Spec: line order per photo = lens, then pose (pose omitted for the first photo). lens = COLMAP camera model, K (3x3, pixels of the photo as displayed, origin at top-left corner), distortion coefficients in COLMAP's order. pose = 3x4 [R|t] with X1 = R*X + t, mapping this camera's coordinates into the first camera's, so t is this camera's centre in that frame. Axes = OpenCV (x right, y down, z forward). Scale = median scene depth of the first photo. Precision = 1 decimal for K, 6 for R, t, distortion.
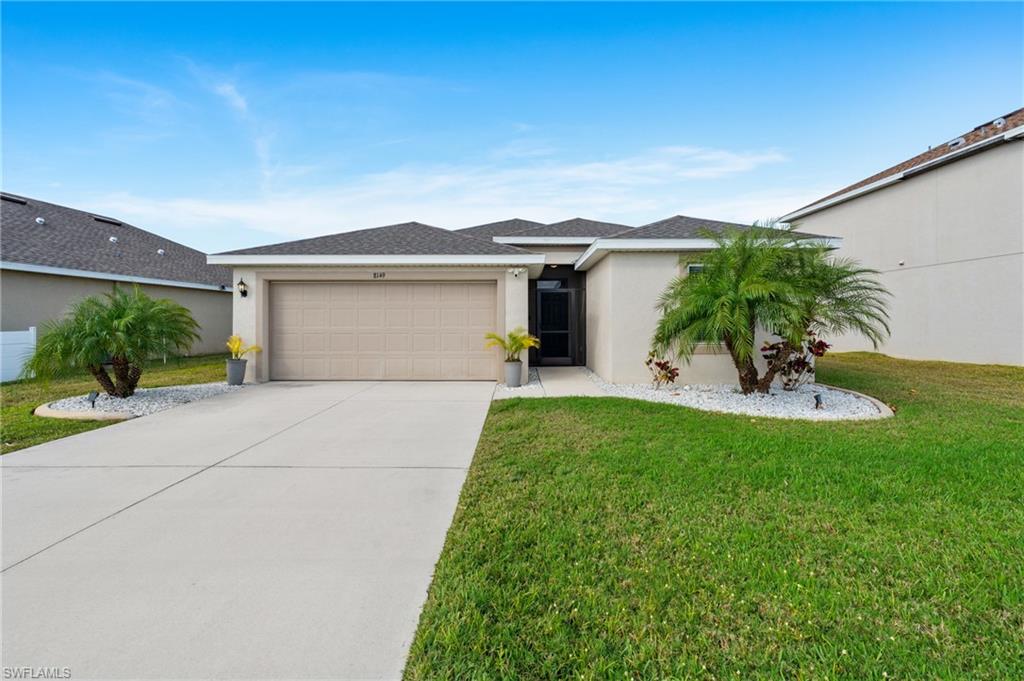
lens RADIAL K [[463.1, 0, 512.0], [0, 463.1, 334.2], [0, 0, 1]] dist [-0.006771, 0.002990]
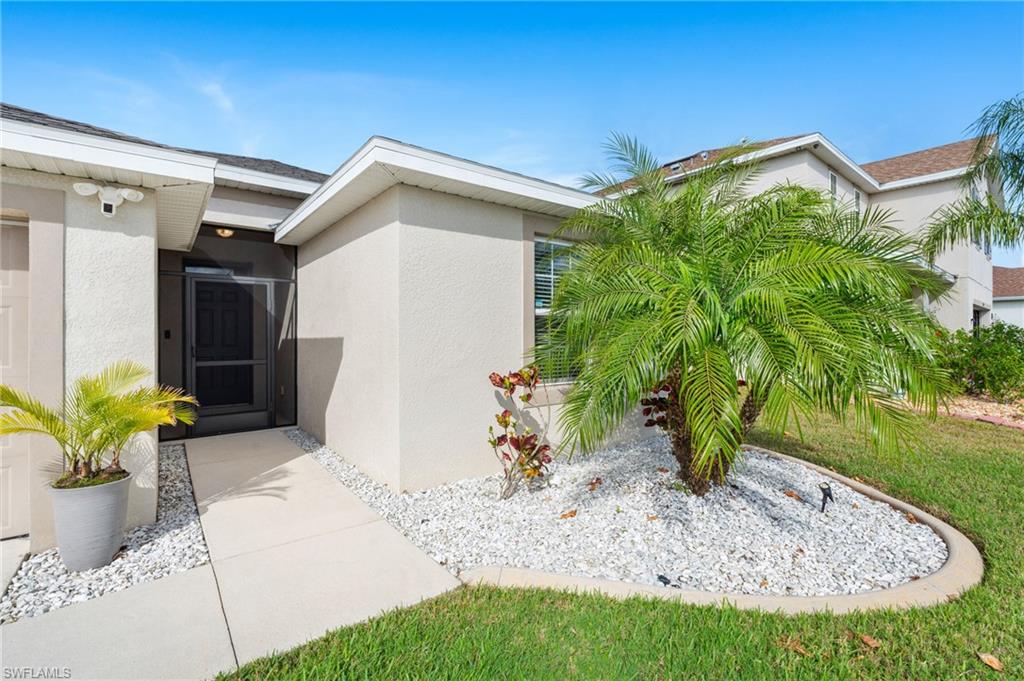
lens RADIAL K [[463.1, 0, 509.9], [0, 463.1, 336.7], [0, 0, 1]] dist [-0.006771, 0.002990]
pose [[0.784002, -0.000745, 0.620758, 0.028335], [0.017130, 0.999644, -0.020435, -0.024341], [-0.620522, 0.026655, 0.783736, 0.563346]]
